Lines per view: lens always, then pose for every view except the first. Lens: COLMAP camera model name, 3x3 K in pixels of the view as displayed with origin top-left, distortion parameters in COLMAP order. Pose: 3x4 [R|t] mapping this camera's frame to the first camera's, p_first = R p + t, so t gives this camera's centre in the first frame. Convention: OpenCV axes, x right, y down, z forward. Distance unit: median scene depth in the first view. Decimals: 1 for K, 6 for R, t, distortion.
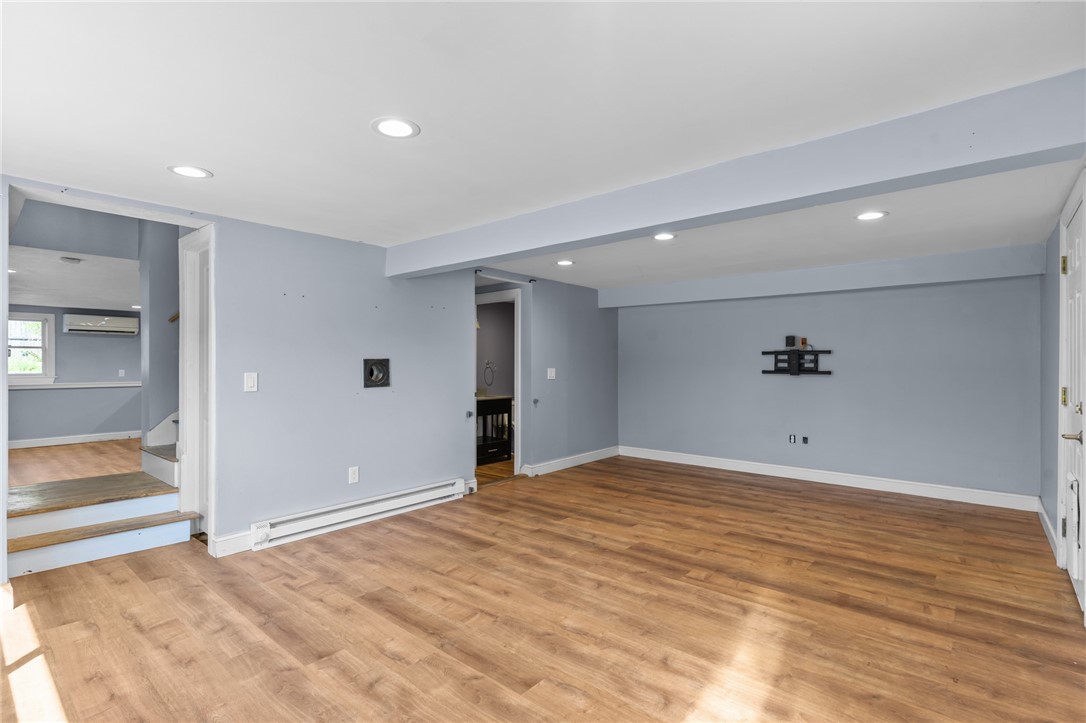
lens RADIAL K [[521.2, 0, 543.0], [0, 521.2, 361.5], [0, 0, 1]] dist [0.005135, 0.001269]
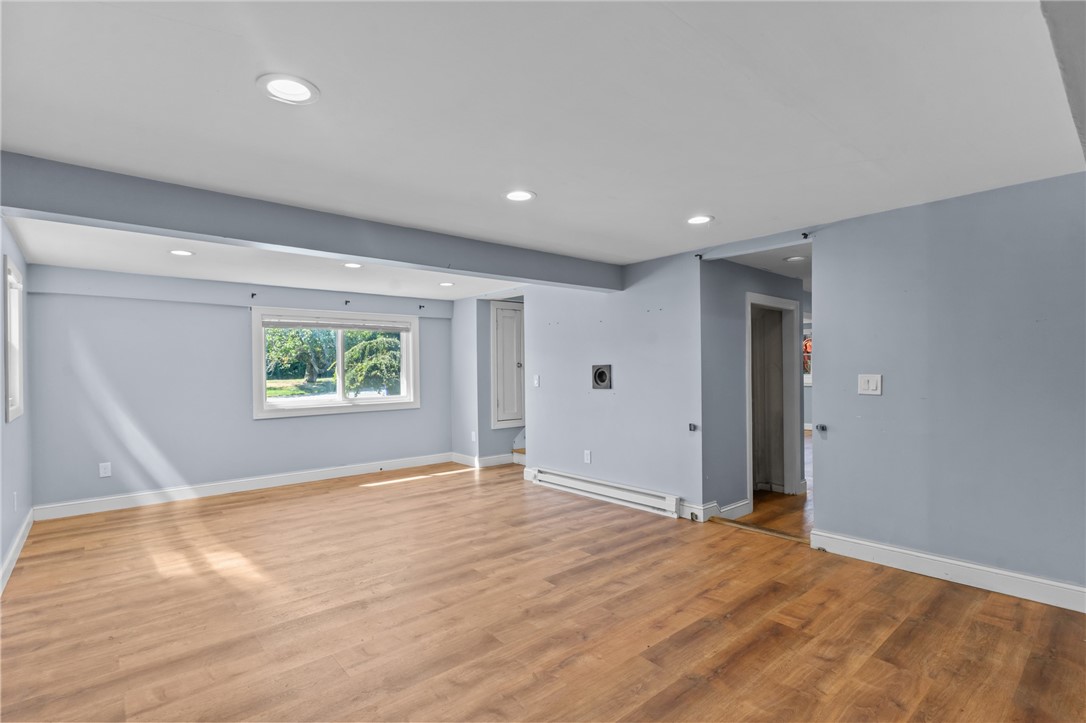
lens RADIAL K [[518.2, 0, 537.4], [0, 518.2, 370.7], [0, 0, 1]] dist [0.001318, 0.000103]
pose [[-0.157524, 0.002896, -0.987511, 1.003691], [0.012866, 0.999917, 0.000880, 0.005496], [0.987431, -0.012567, -0.157548, 1.201702]]
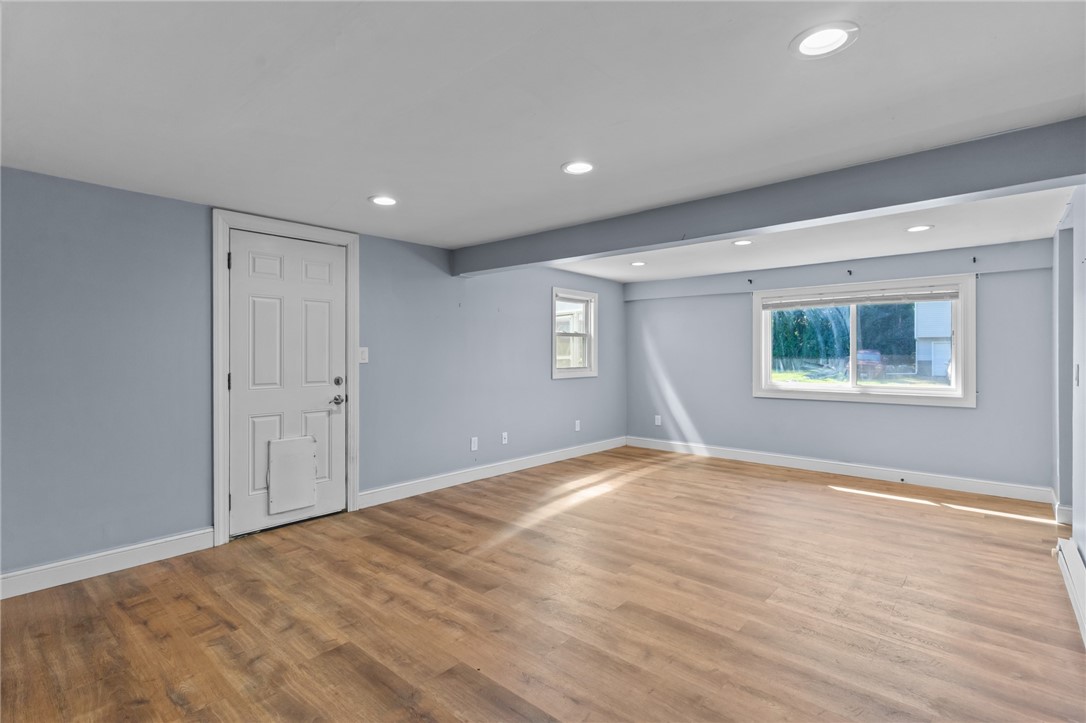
lens RADIAL K [[524.7, 0, 538.6], [0, 524.7, 350.4], [0, 0, 1]] dist [0.002380, 0.000437]
pose [[-0.999739, -0.002151, 0.022760, 0.284980], [-0.002336, 0.999964, -0.008107, 0.007989], [-0.022742, -0.008158, -0.999708, 1.791891]]
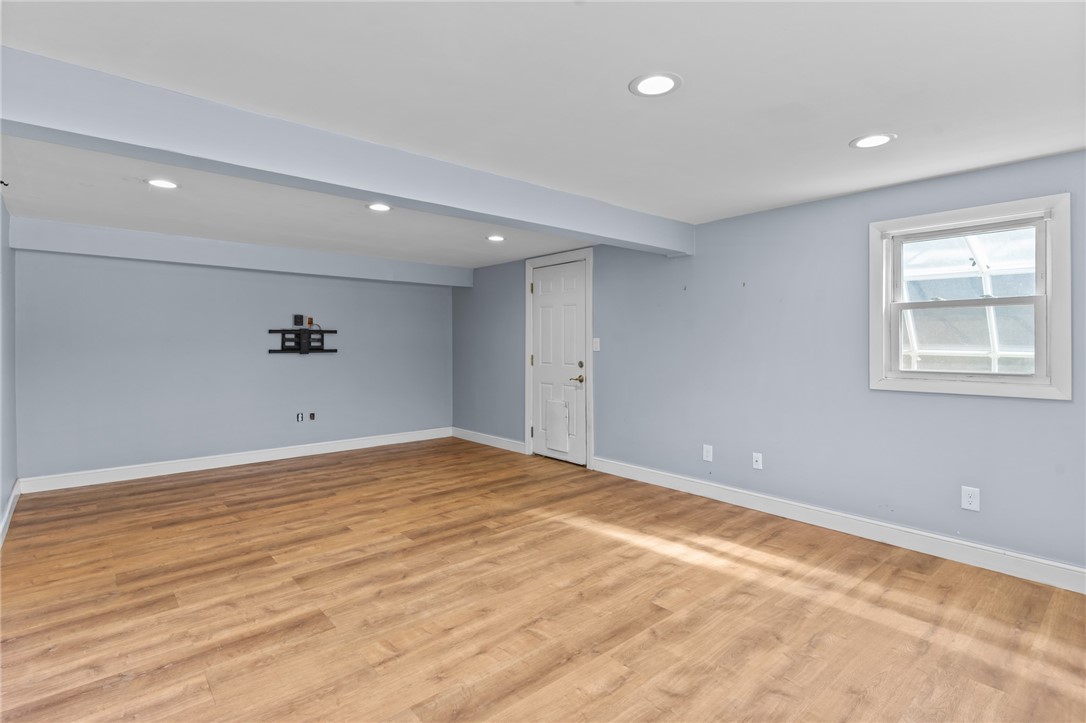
lens RADIAL K [[526.4, 0, 536.8], [0, 526.4, 345.3], [0, 0, 1]] dist [0.001708, -0.000229]
pose [[0.156516, -0.006679, 0.987653, -0.698084], [-0.001749, 0.999974, 0.007040, 0.002285], [-0.987674, -0.002830, 0.156500, 0.602434]]
